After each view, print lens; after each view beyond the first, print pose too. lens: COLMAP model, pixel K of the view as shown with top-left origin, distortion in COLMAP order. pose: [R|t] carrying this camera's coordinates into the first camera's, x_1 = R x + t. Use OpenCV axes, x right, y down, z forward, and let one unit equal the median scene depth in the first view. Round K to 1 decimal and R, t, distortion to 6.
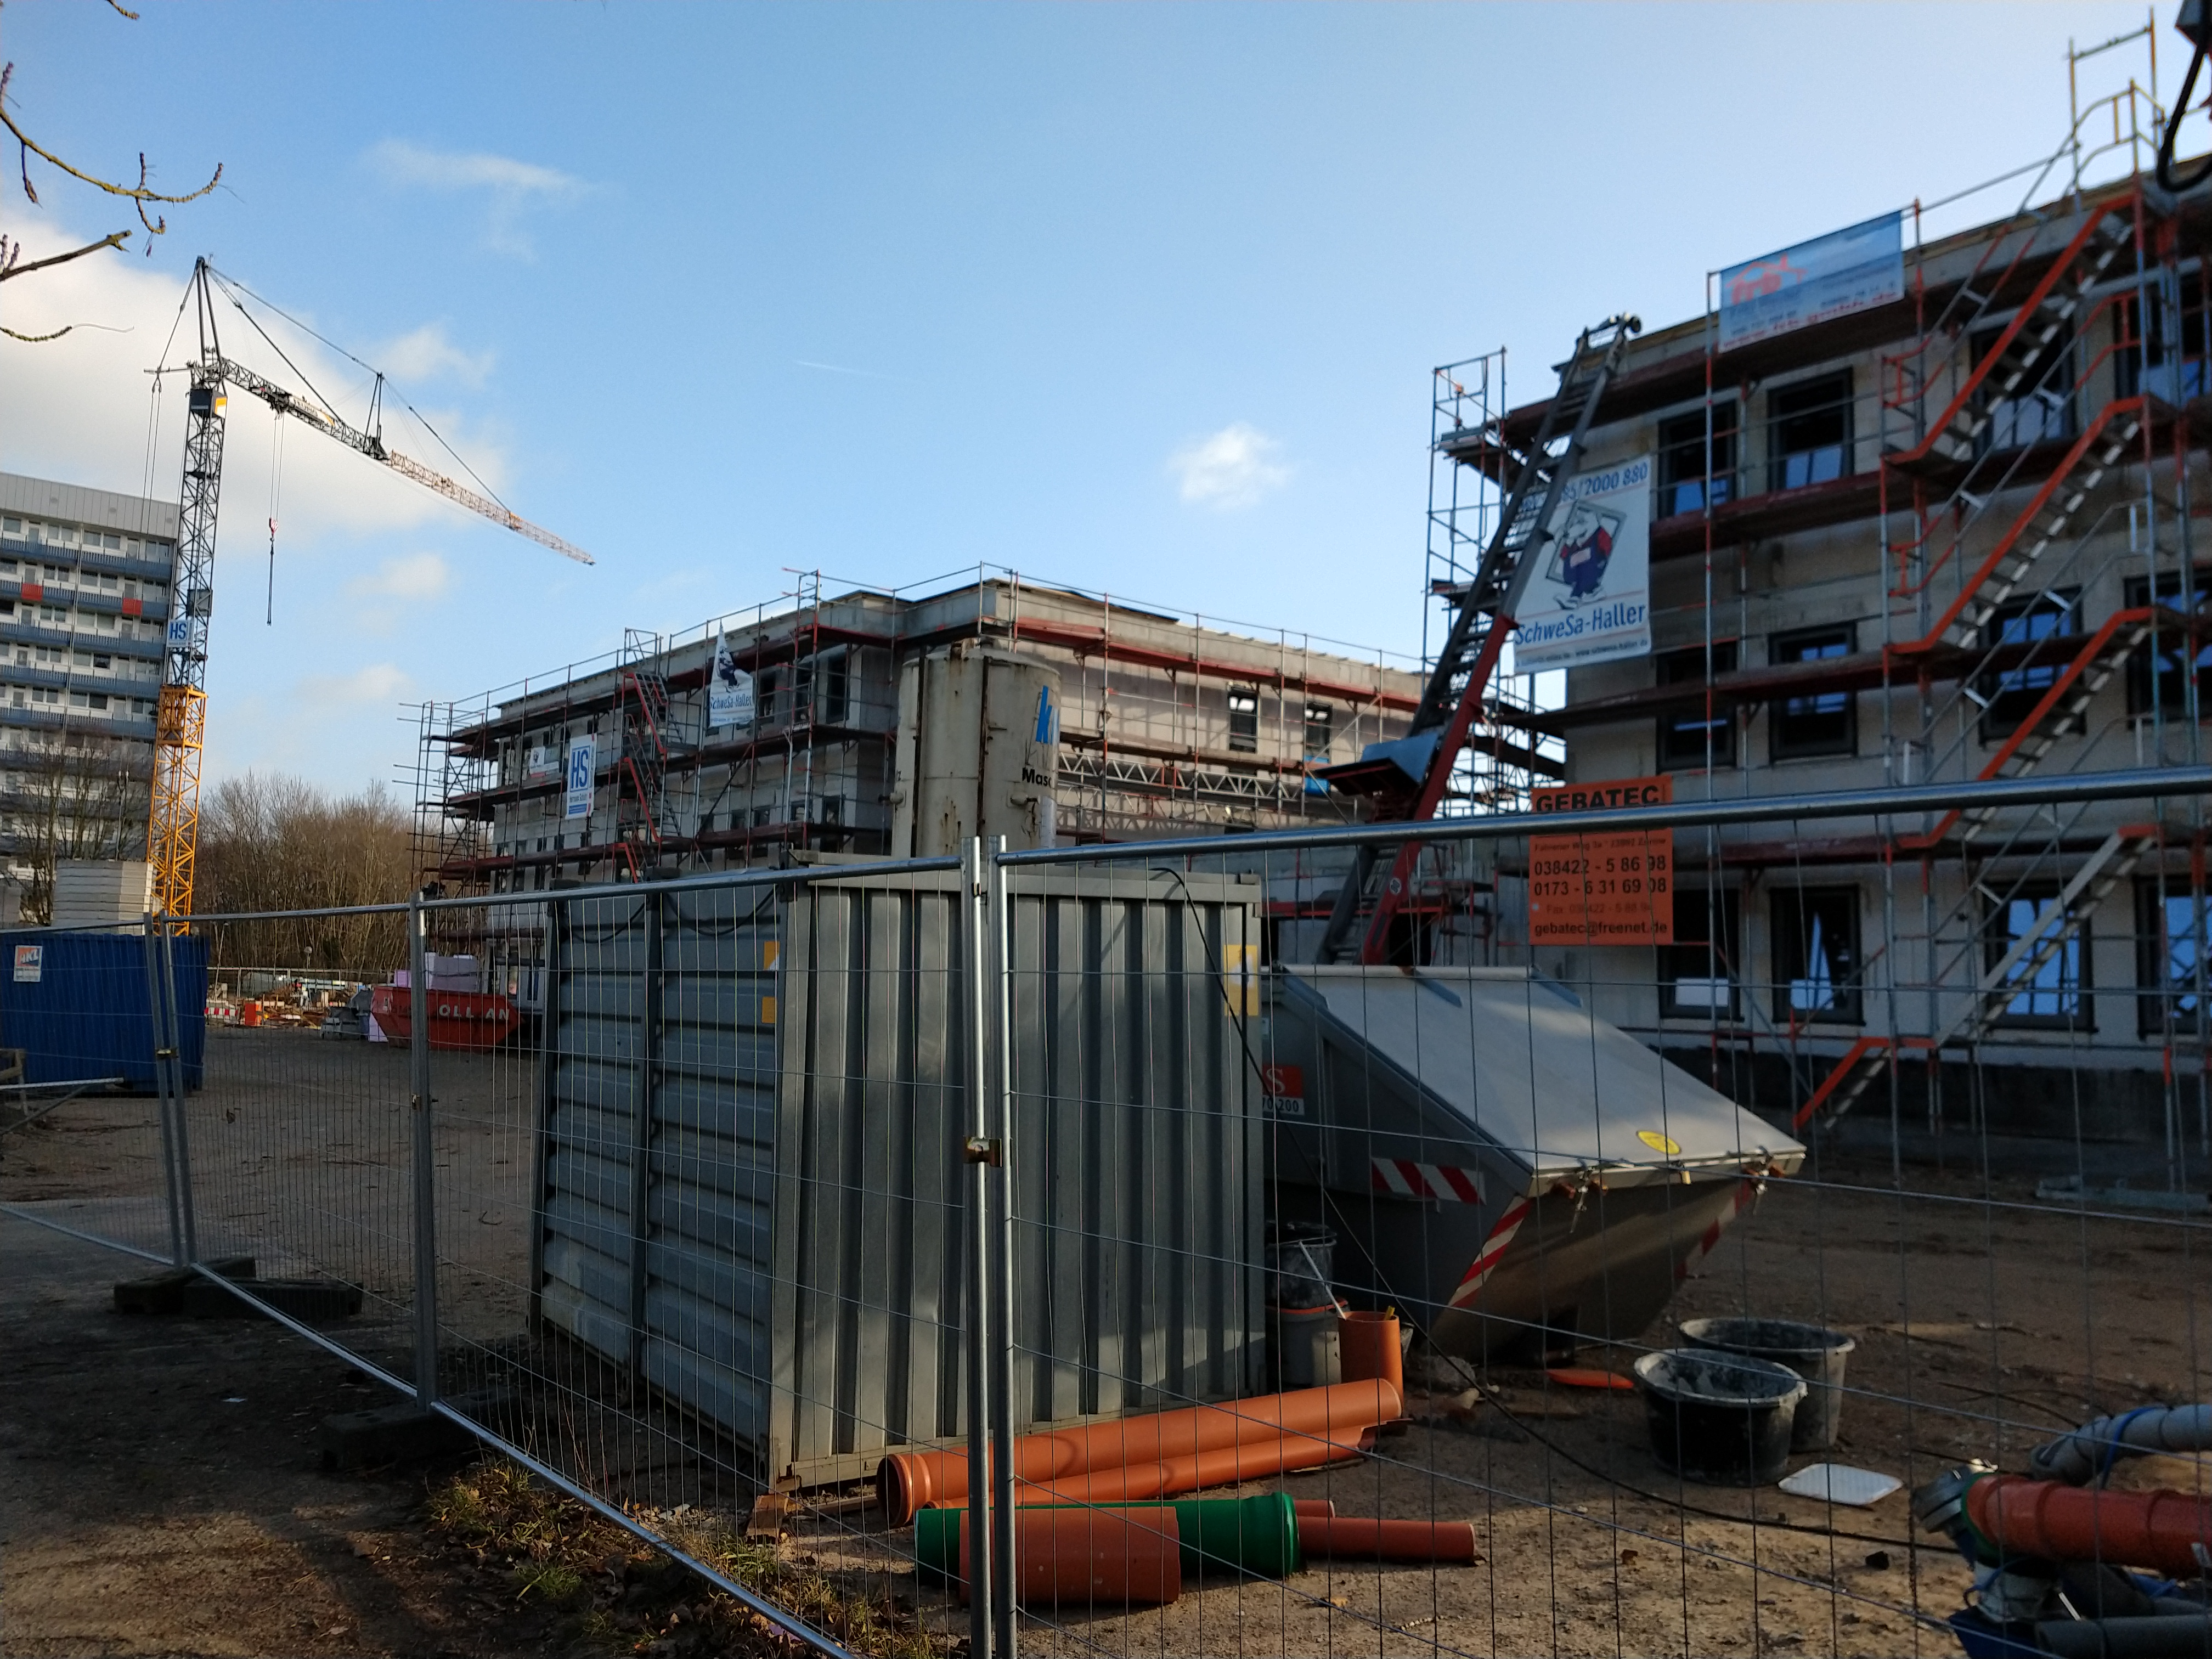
lens RADIAL K [[1746.5, 0, 1055.4], [0, 1746.5, 842.2], [0, 0, 1]] dist [0.063568, -0.105952]
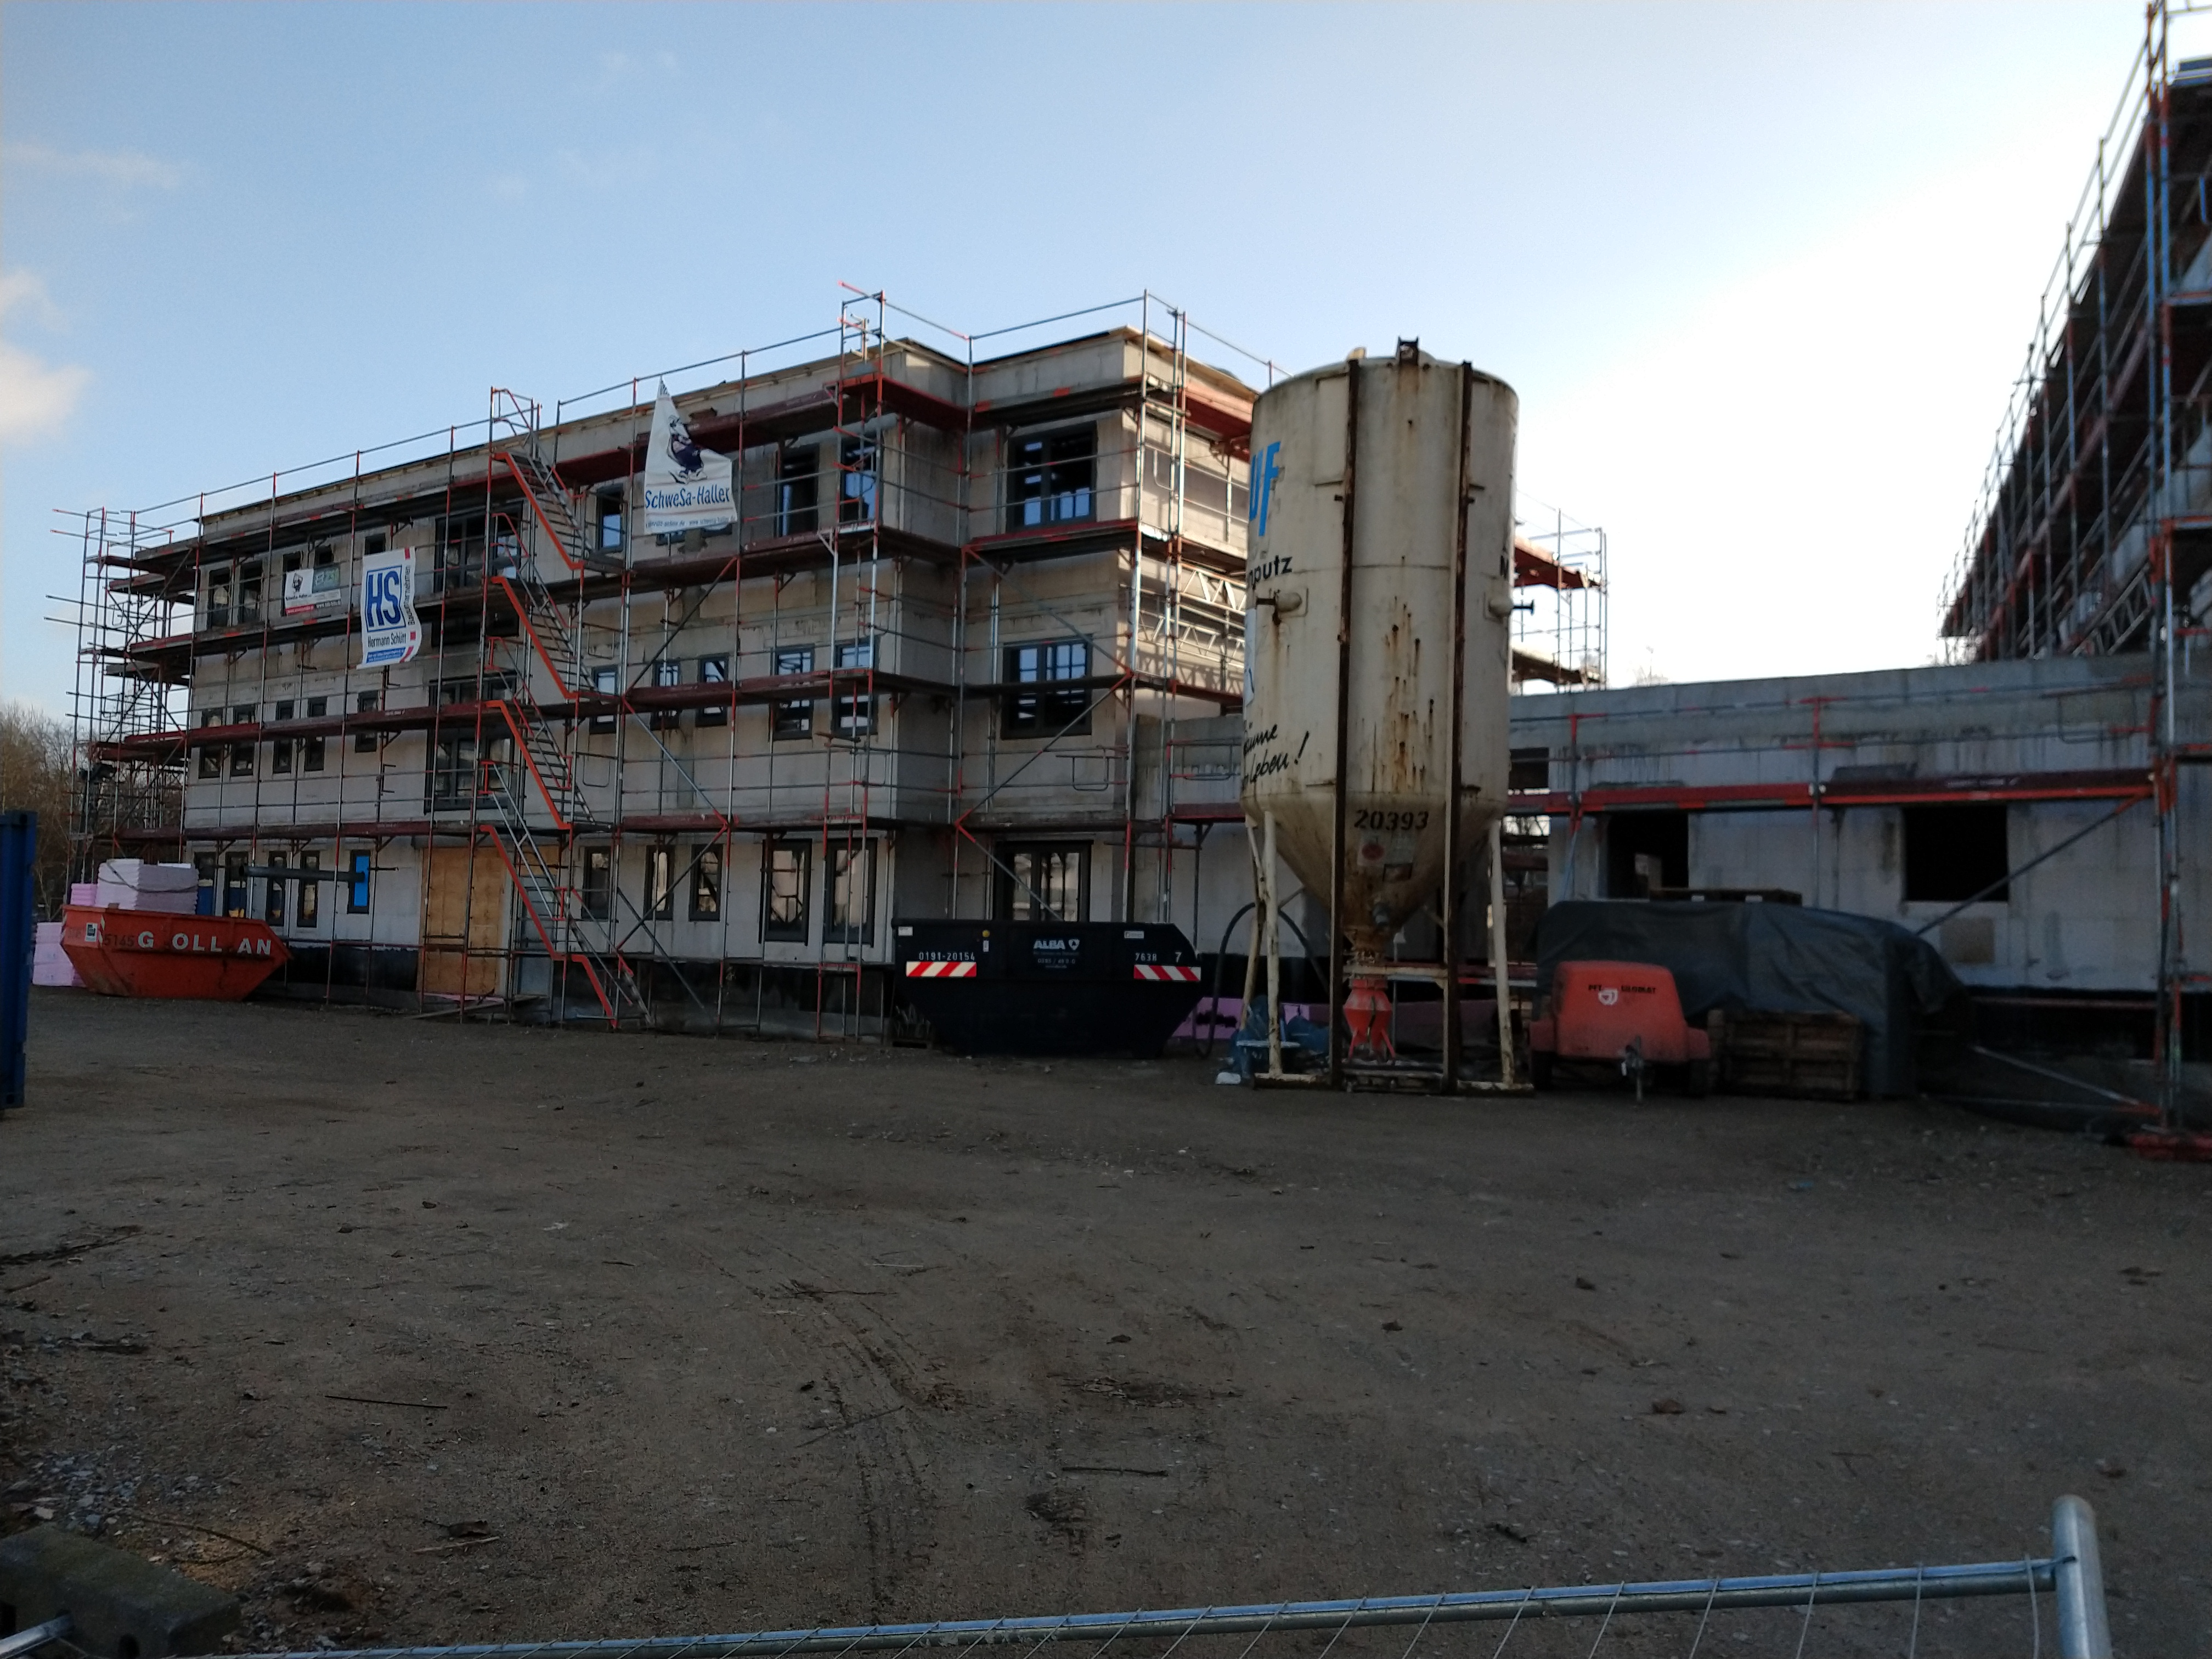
lens RADIAL K [[1697.6, 0, 1056.5], [0, 1697.6, 859.6], [0, 0, 1]] dist [0.059801, -0.089614]
pose [[0.966215, 0.003467, 0.257713, -0.187183], [-0.018460, 0.998273, 0.055778, 0.019326], [-0.257074, -0.058650, 0.964610, 0.262924]]
